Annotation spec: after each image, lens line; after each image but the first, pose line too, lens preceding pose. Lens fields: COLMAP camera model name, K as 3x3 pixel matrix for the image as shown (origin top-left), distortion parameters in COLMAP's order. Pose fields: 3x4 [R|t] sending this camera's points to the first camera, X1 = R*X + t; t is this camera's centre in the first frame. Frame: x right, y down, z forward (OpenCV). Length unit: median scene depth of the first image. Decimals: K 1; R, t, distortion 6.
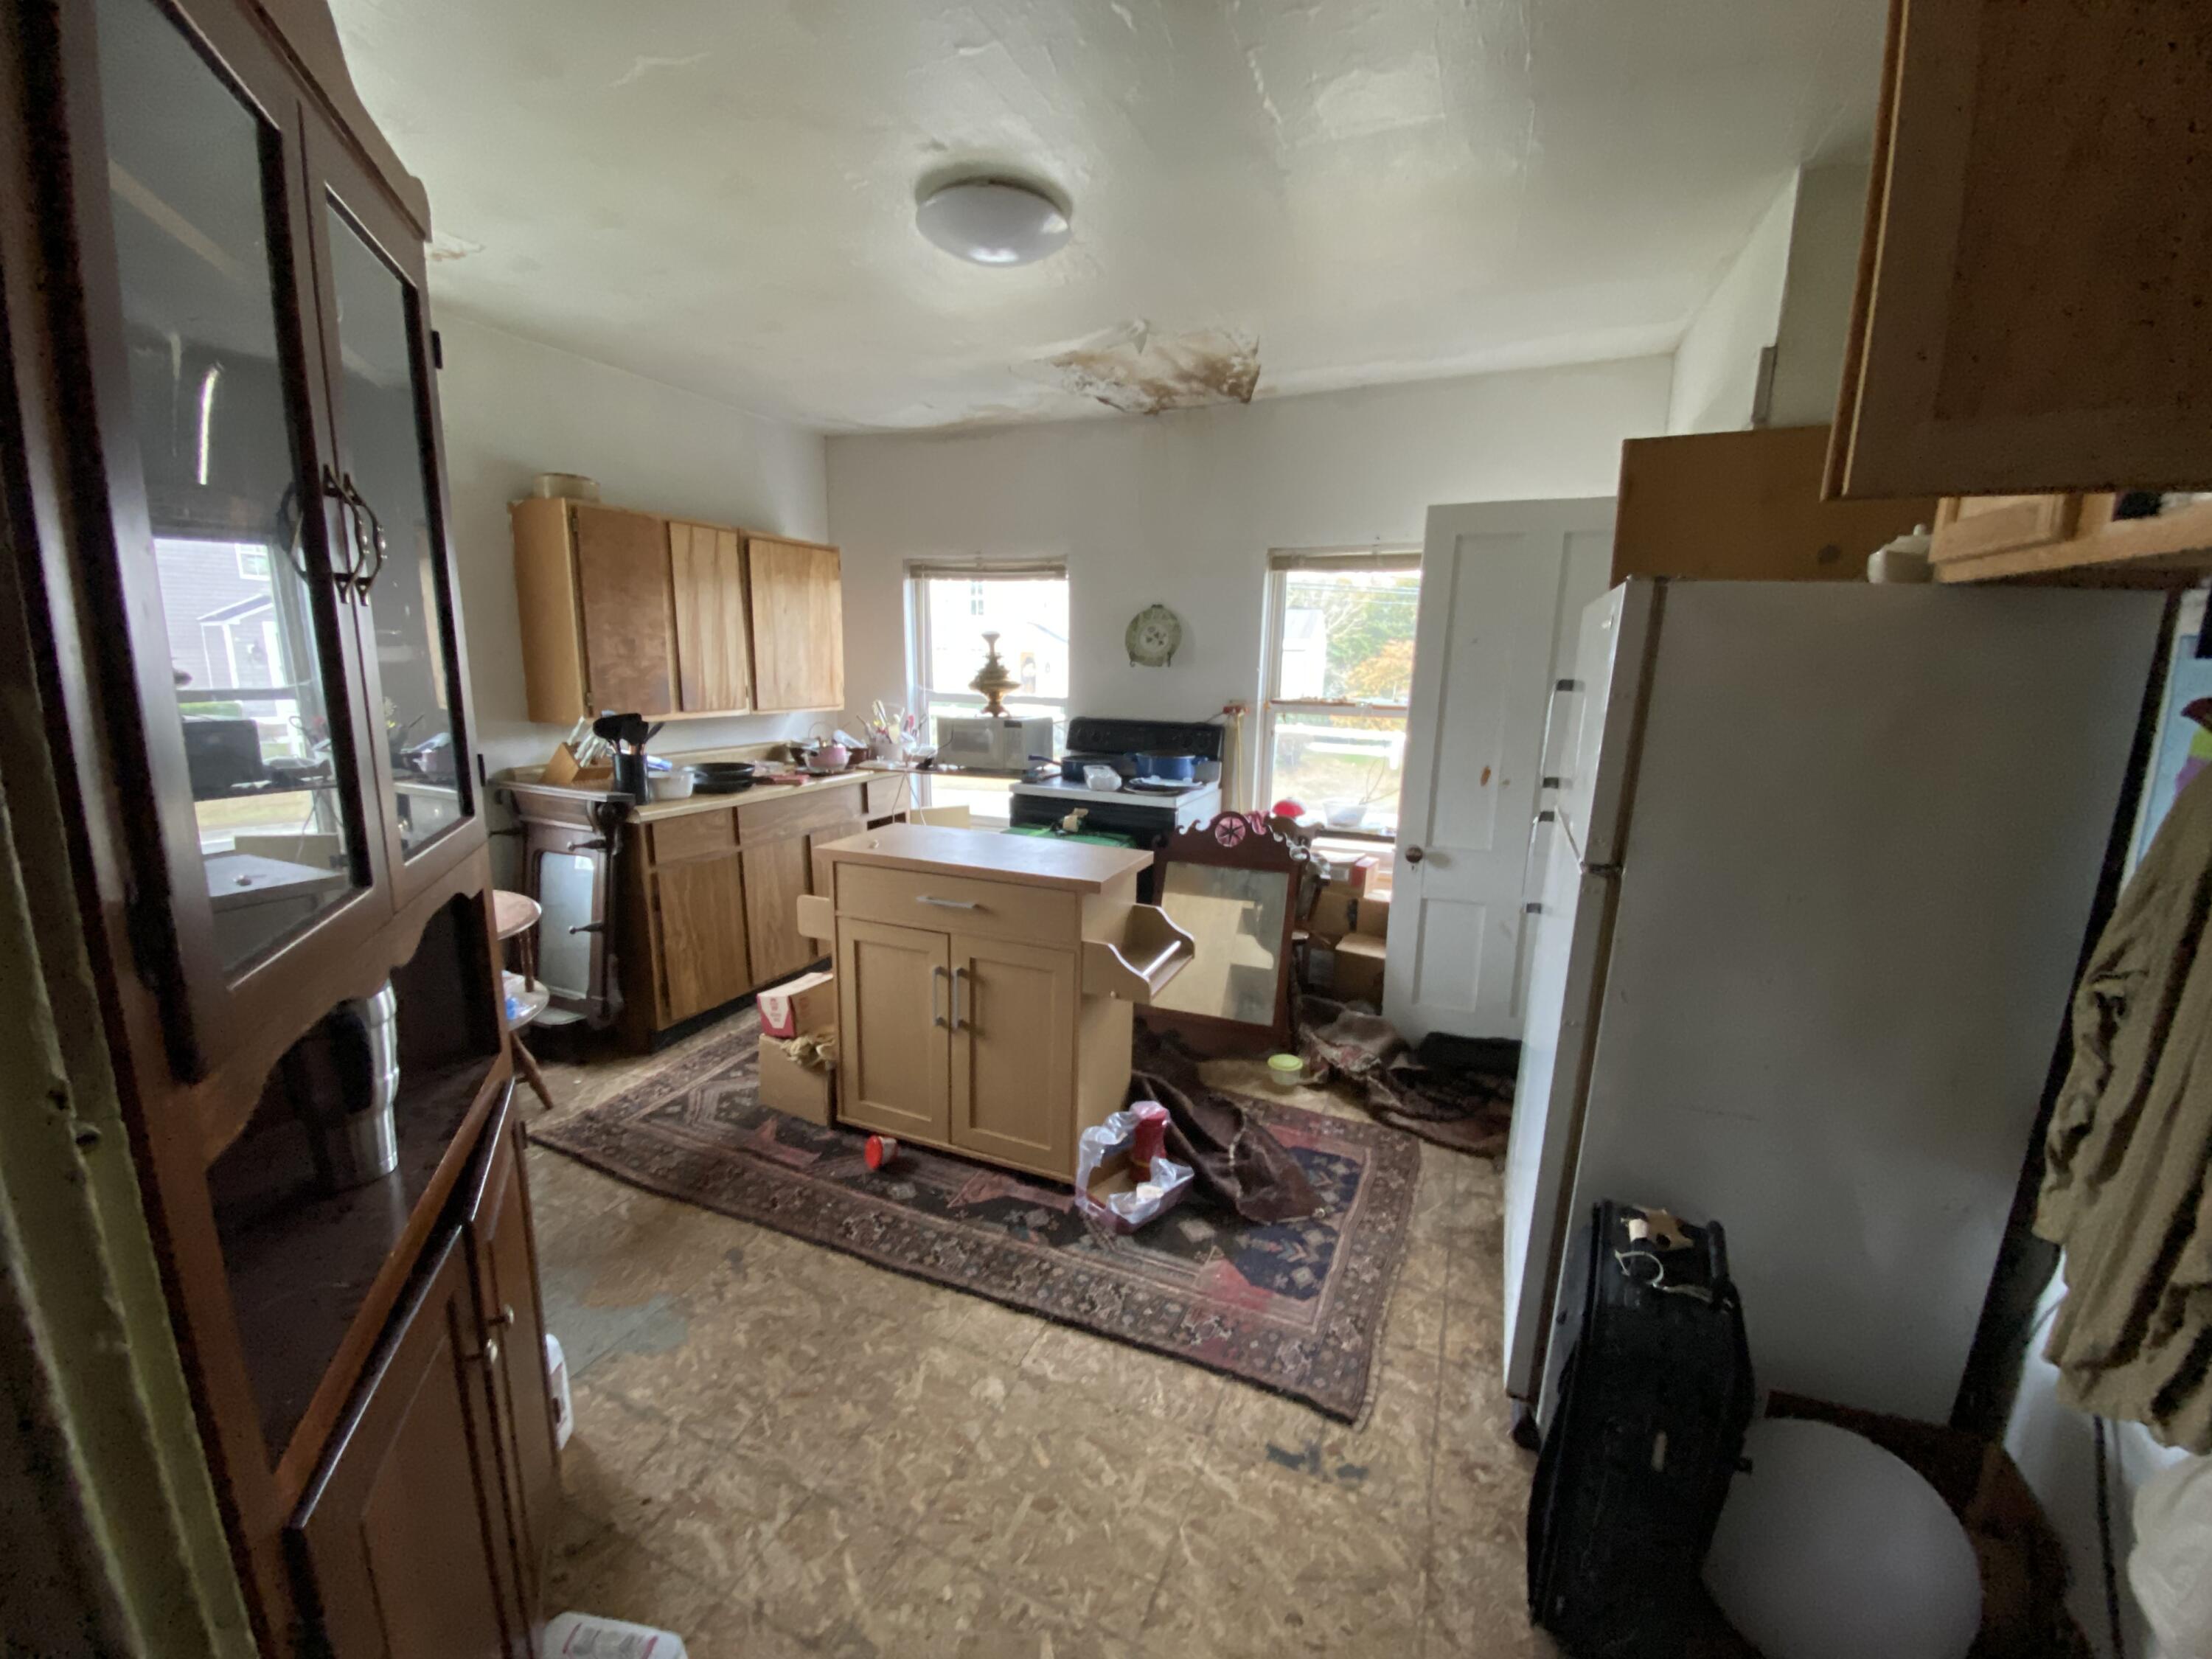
lens RADIAL K [[905.7, 0, 1097.4], [0, 905.7, 837.3], [0, 0, 1]] dist [-0.015417, -0.004780]
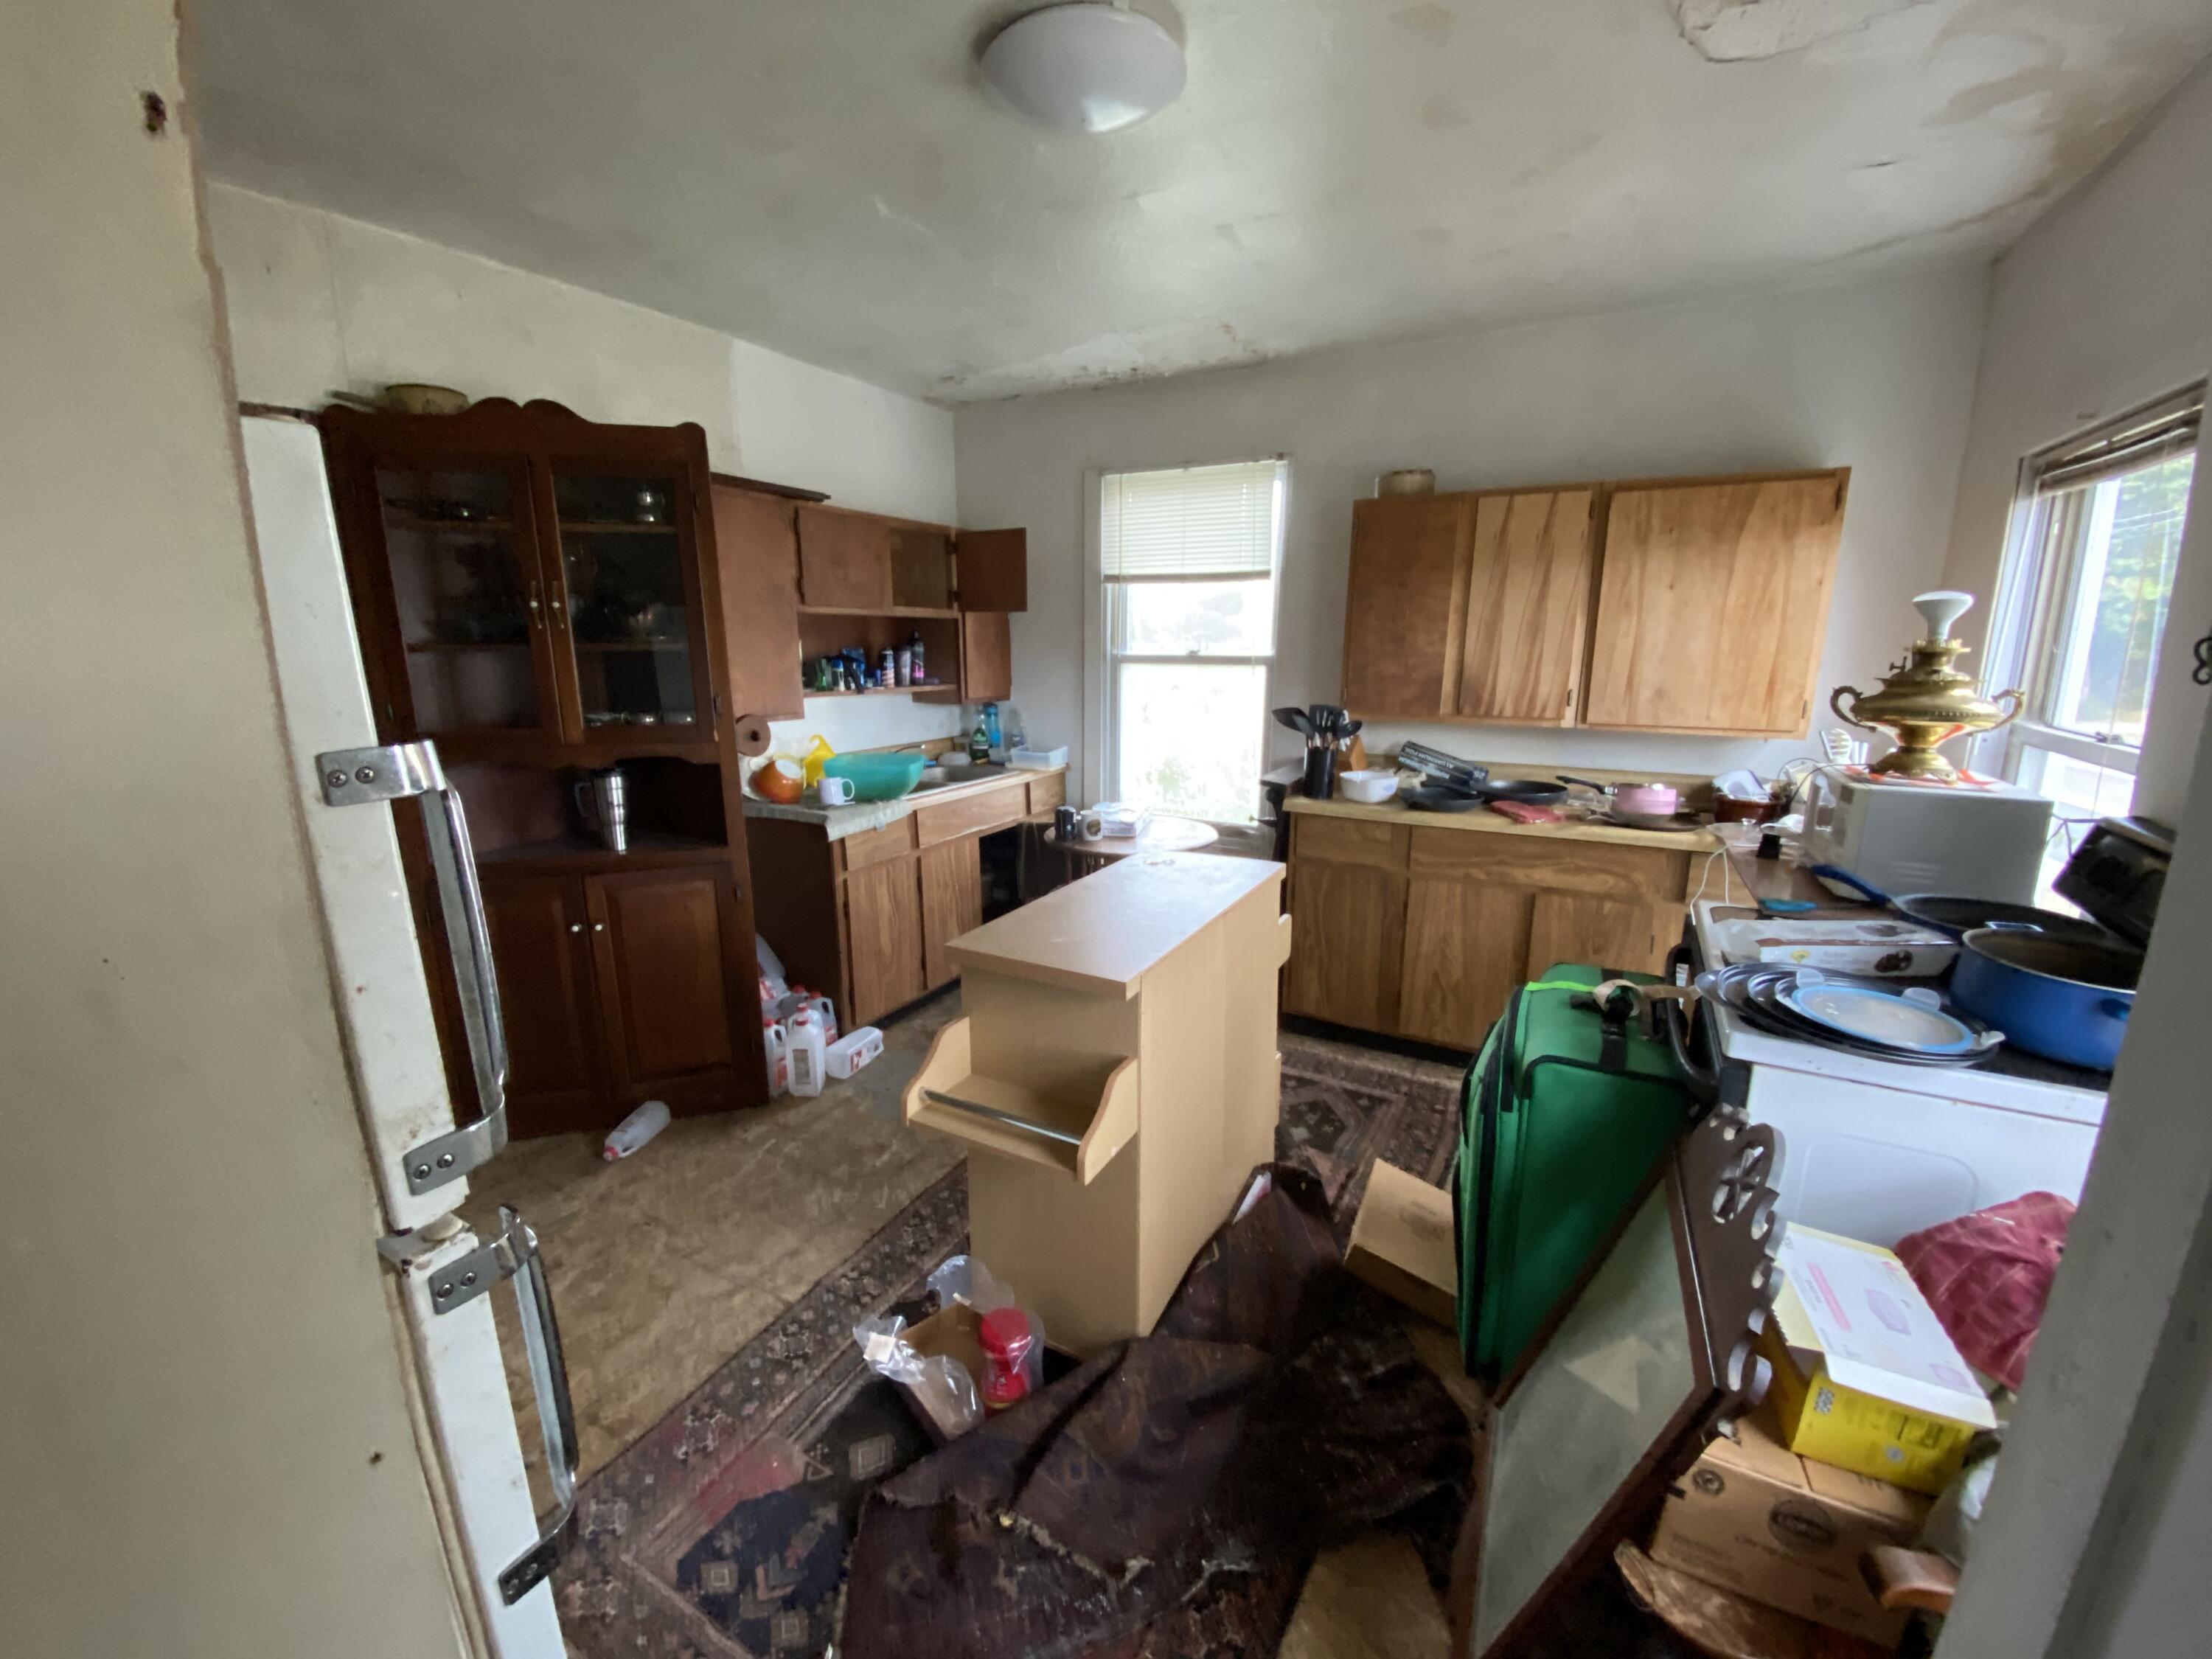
lens RADIAL K [[905.7, 0, 1103.0], [0, 905.7, 820.5], [0, 0, 1]] dist [-0.015417, -0.004780]
pose [[-0.109503, 0.187125, -0.976214, 0.718096], [-0.197672, 0.958404, 0.205884, -0.235810], [0.974133, 0.215515, -0.067959, 1.173084]]
